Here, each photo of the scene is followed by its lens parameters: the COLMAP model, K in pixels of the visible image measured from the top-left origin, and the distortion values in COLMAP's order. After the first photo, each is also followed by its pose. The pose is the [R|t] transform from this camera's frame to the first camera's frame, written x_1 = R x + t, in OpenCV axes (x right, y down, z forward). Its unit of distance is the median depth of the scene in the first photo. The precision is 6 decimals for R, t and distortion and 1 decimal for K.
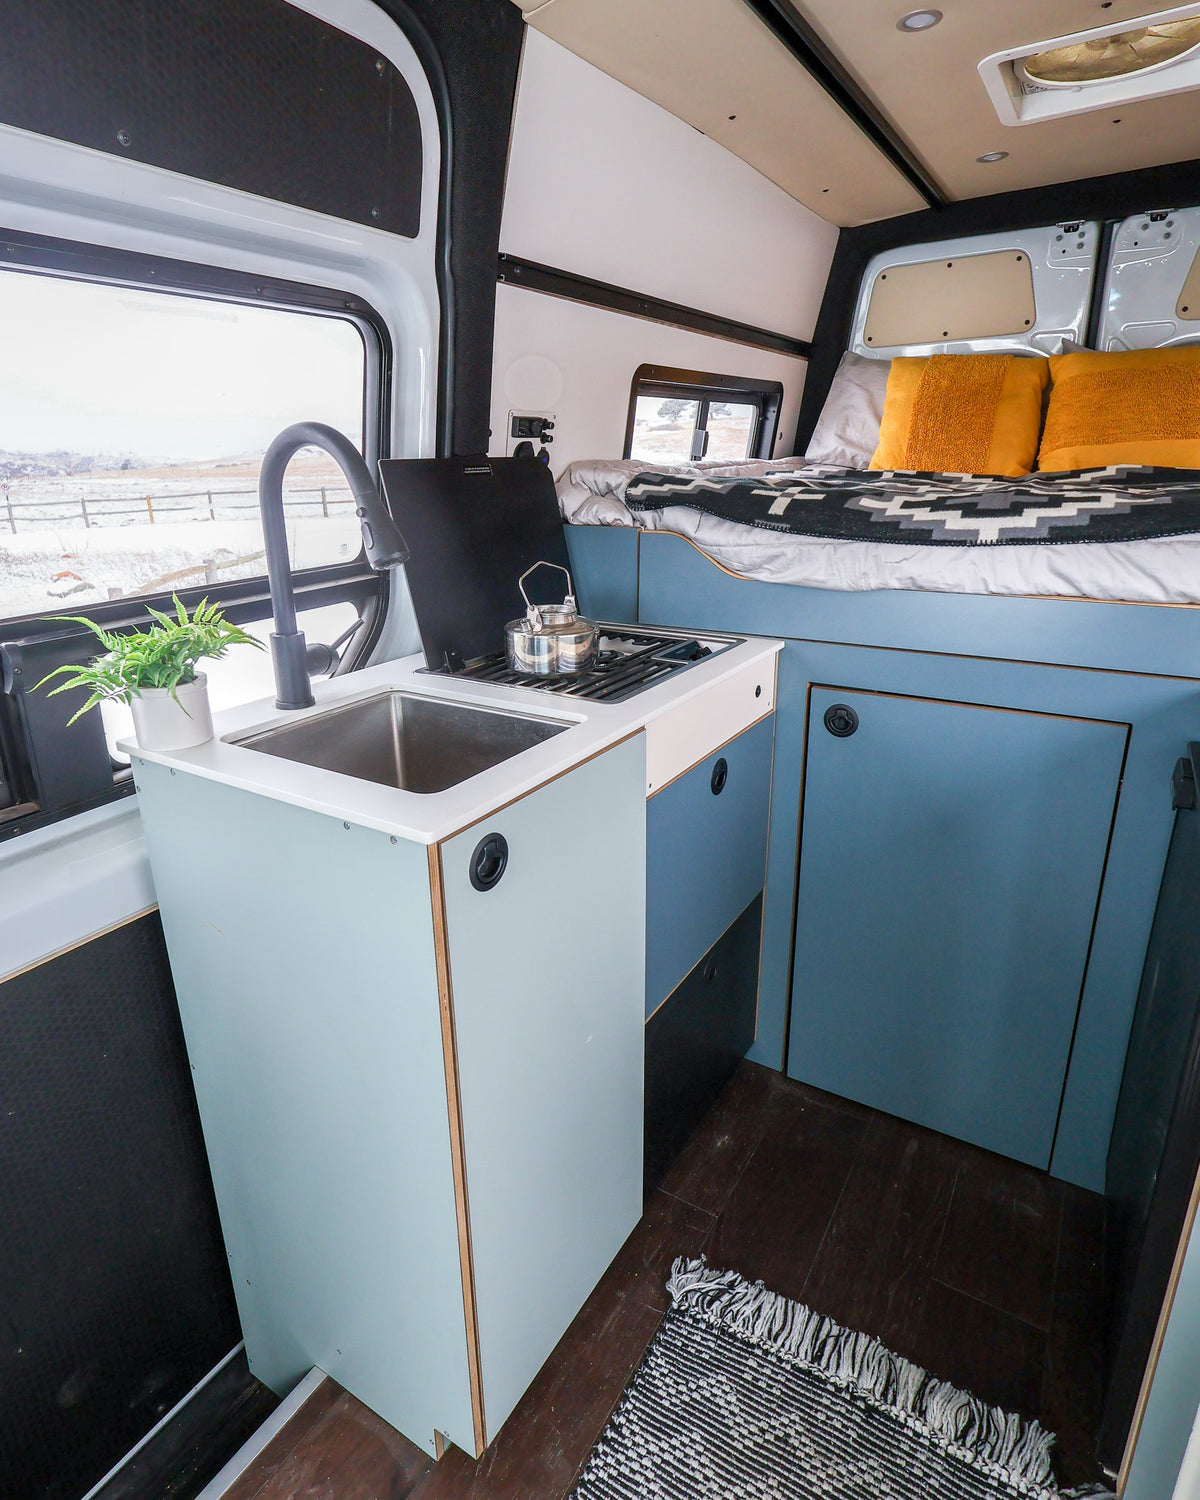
lens RADIAL K [[838.2, 0, 606.8], [0, 838.2, 726.4], [0, 0, 1]] dist [0.002573, 0.003275]
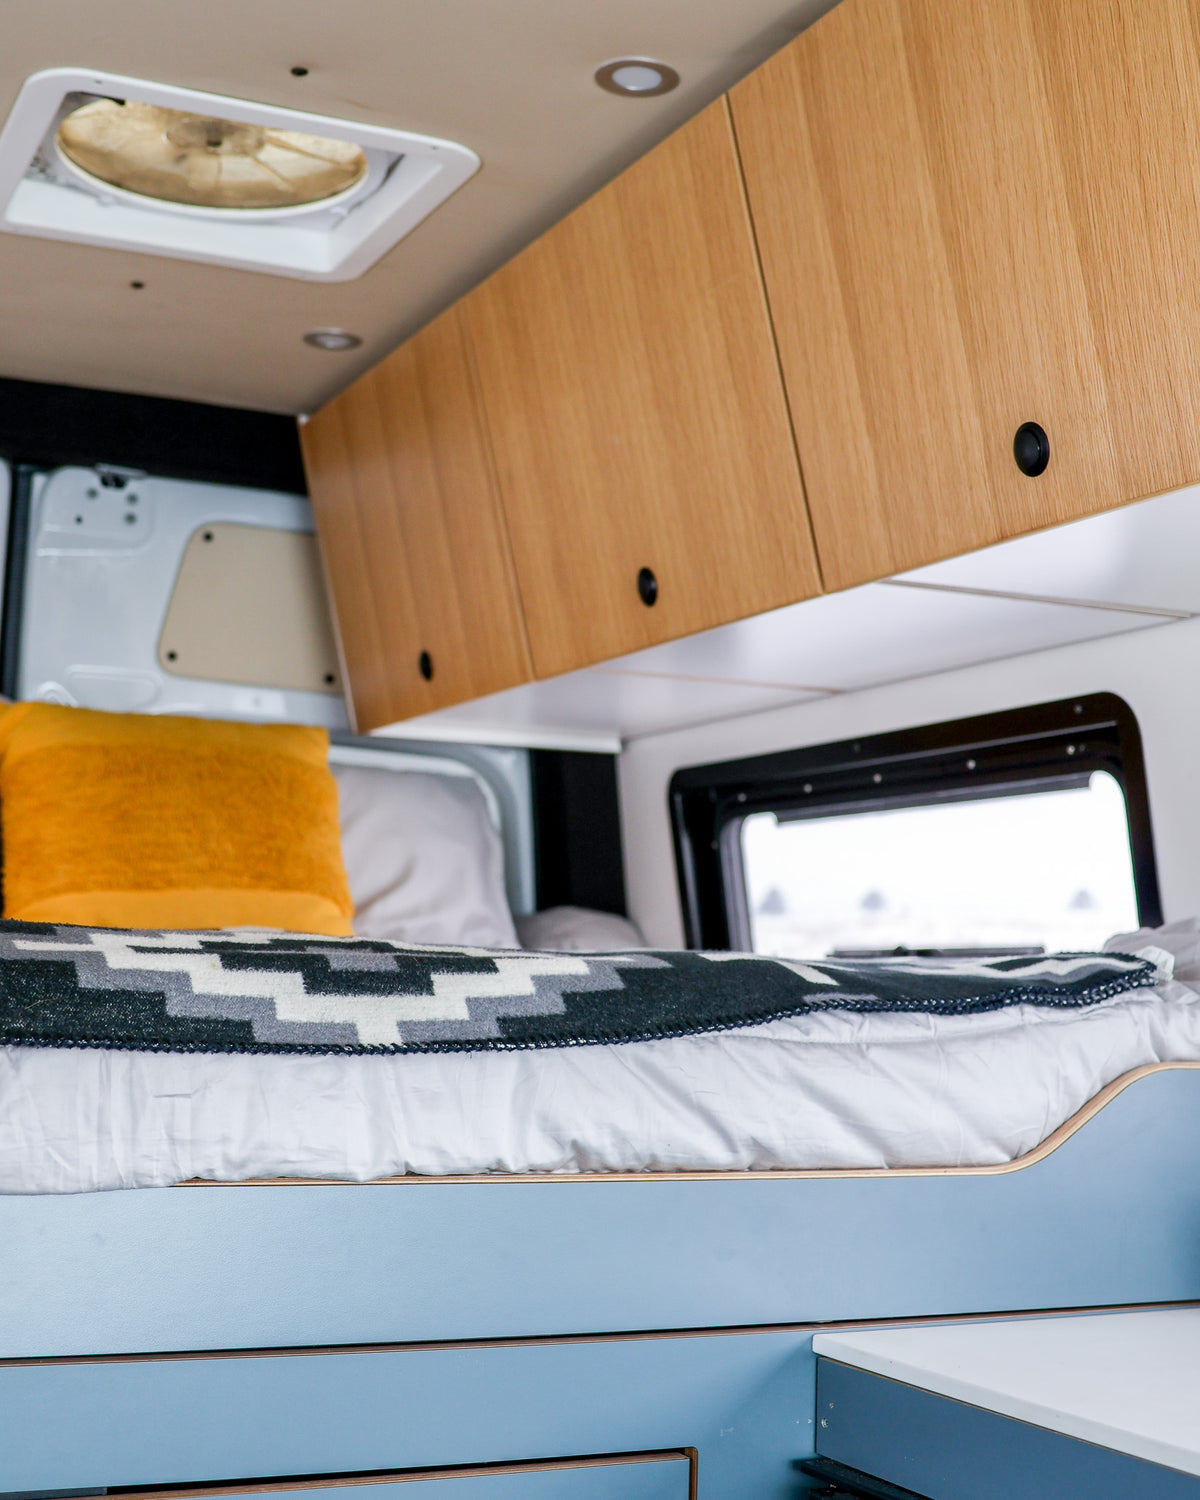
lens RADIAL K [[2042.6, 0, 600.0], [0, 2042.6, 750.0], [0, 0, 1]] dist [0.012216, 0.011896]
pose [[0.544796, 0.125185, 0.829172, -0.360678], [0.228016, 0.929425, -0.290135, -0.046977], [-0.806974, 0.347129, 0.477803, 0.416575]]
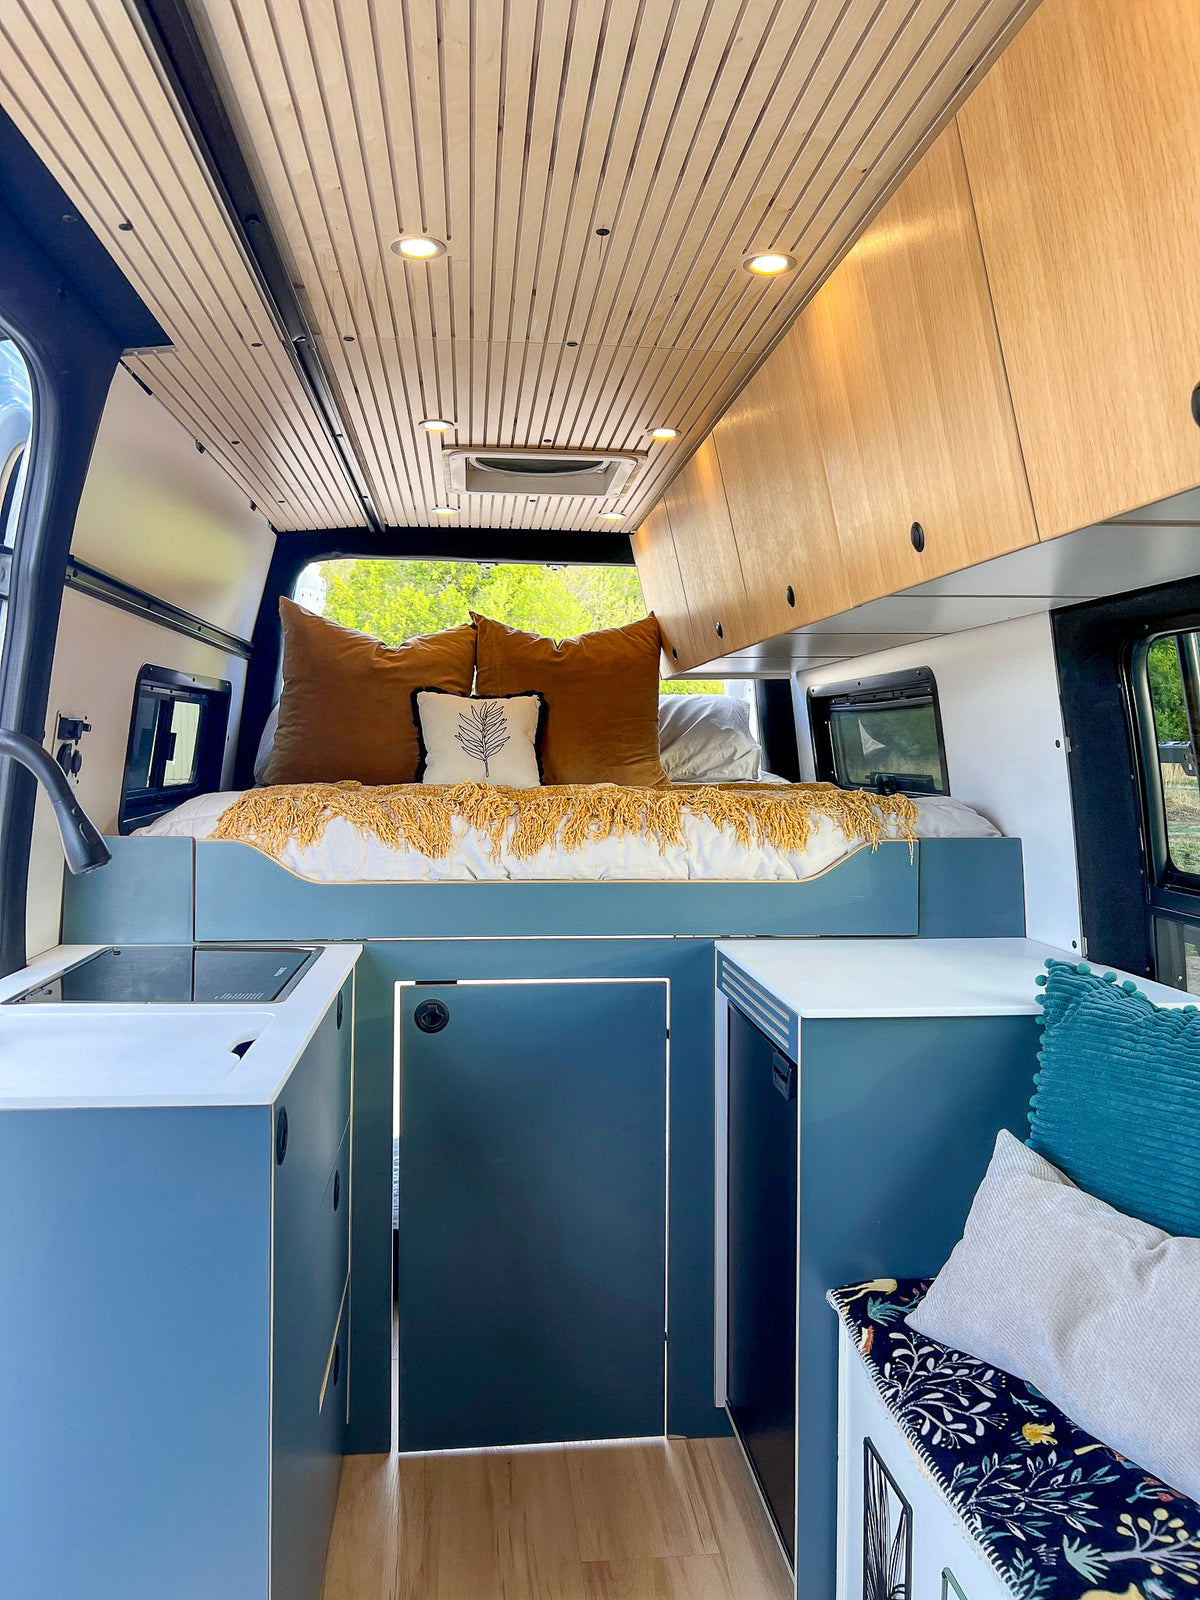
lens RADIAL K [[1203.8, 0, 586.5], [0, 1203.8, 800.0], [0, 0, 1]] dist [0.073411, -0.080802]
pose [[0.800672, -0.004194, 0.599088, -0.553576], [0.169683, 0.960616, -0.220054, 0.125132], [-0.574571, 0.277846, 0.769851, -0.381281]]
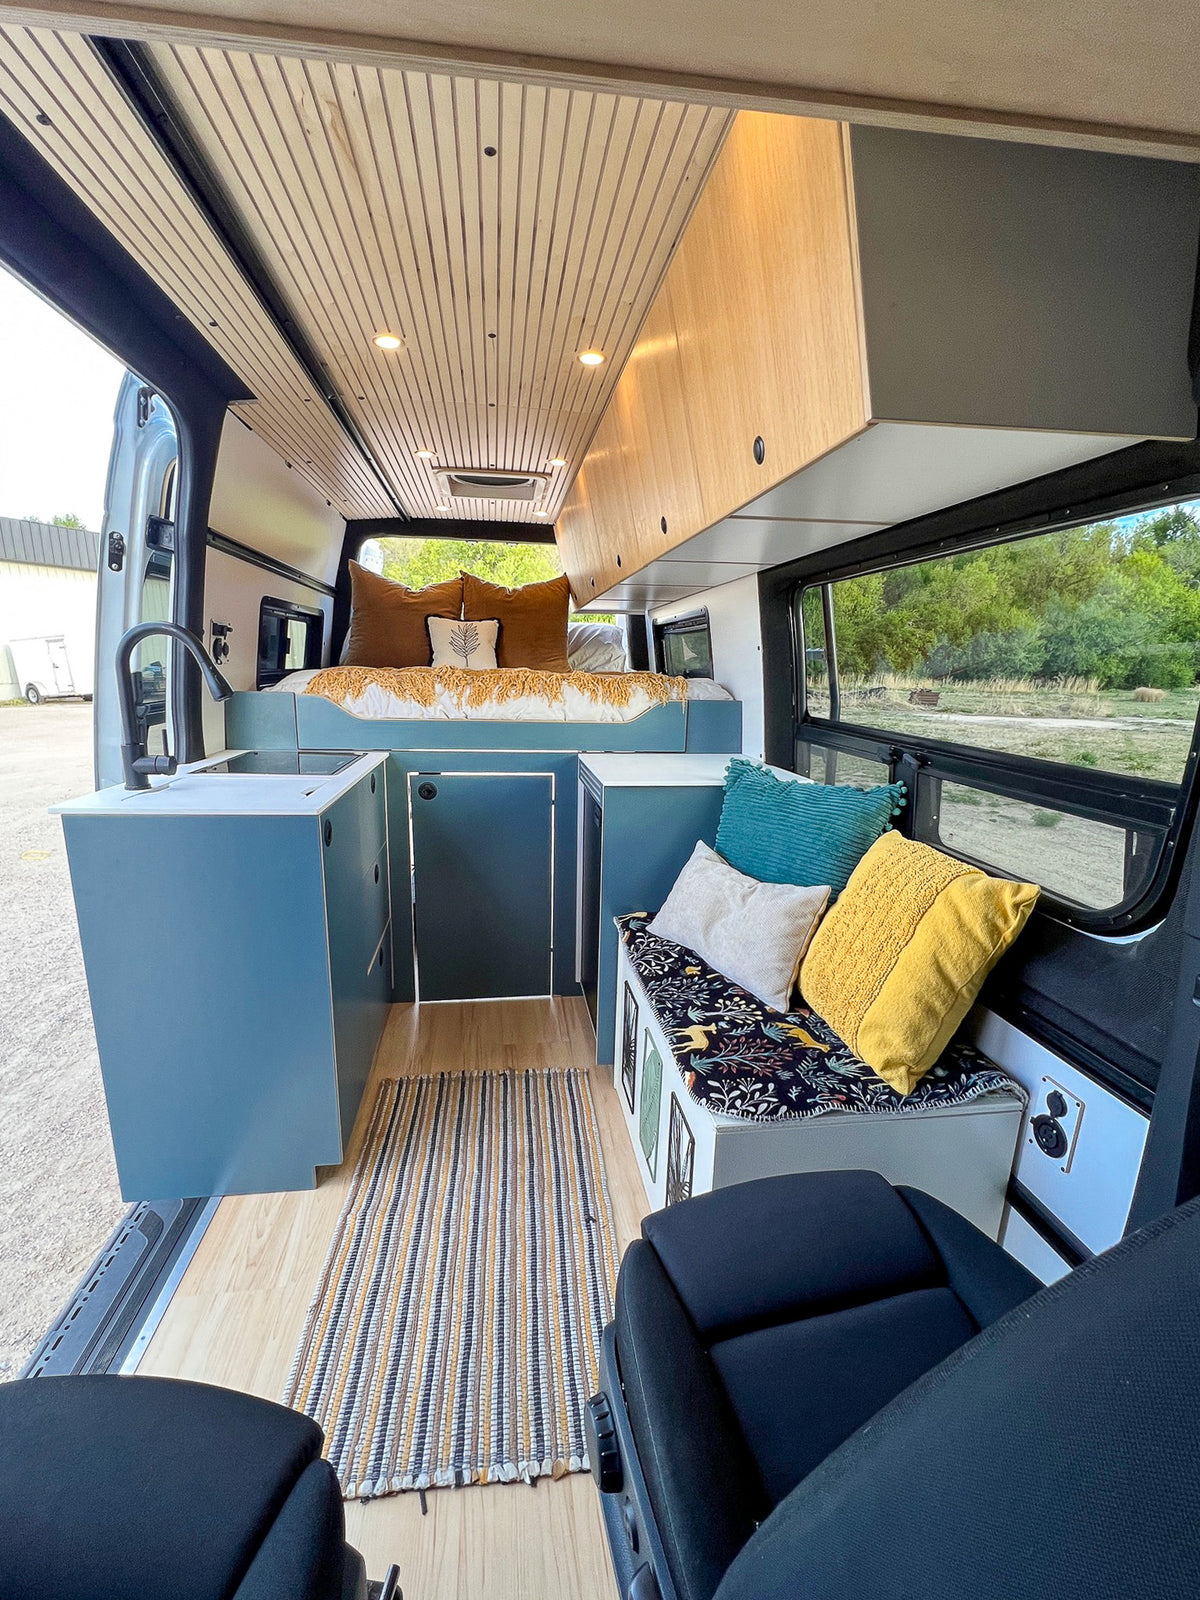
lens RADIAL K [[687.4, 0, 586.3], [0, 687.4, 833.7], [0, 0, 1]] dist [-0.000392, 0.000165]
pose [[0.780159, -0.116719, 0.614596, -0.521551], [0.163079, 0.986417, -0.019678, 0.229942], [-0.603951, 0.115580, 0.788596, -0.566390]]
